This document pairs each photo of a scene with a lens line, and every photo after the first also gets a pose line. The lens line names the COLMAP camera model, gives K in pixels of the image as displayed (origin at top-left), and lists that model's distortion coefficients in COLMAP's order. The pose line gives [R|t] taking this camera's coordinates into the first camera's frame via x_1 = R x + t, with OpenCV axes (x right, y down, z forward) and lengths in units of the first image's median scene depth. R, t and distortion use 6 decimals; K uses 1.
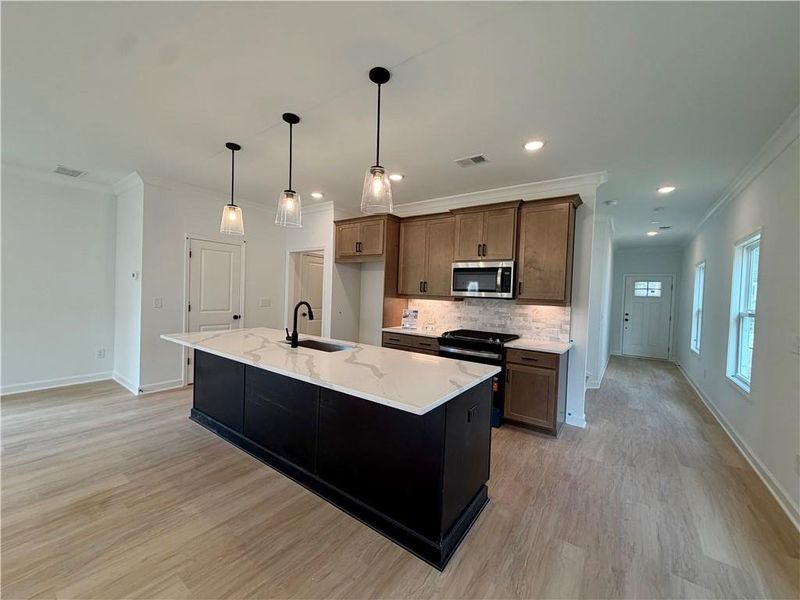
lens RADIAL K [[317.9, 0, 394.9], [0, 317.9, 299.1], [0, 0, 1]] dist [-0.004301, -0.000399]
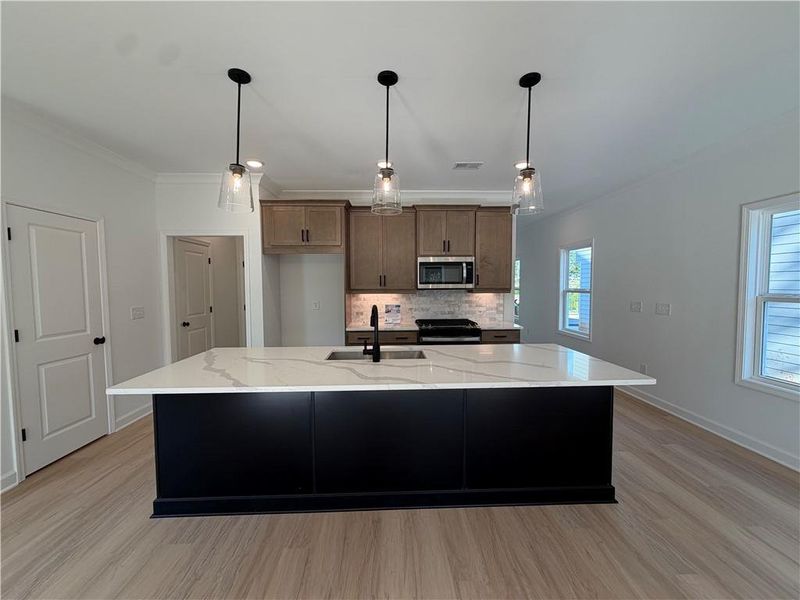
lens RADIAL K [[317.9, 0, 396.5], [0, 317.9, 300.7], [0, 0, 1]] dist [-0.004301, -0.000399]
pose [[0.787600, -0.072022, 0.611964, -0.537598], [0.048740, 0.997315, 0.054646, -0.032670], [-0.614257, -0.013213, 0.788996, 0.226544]]
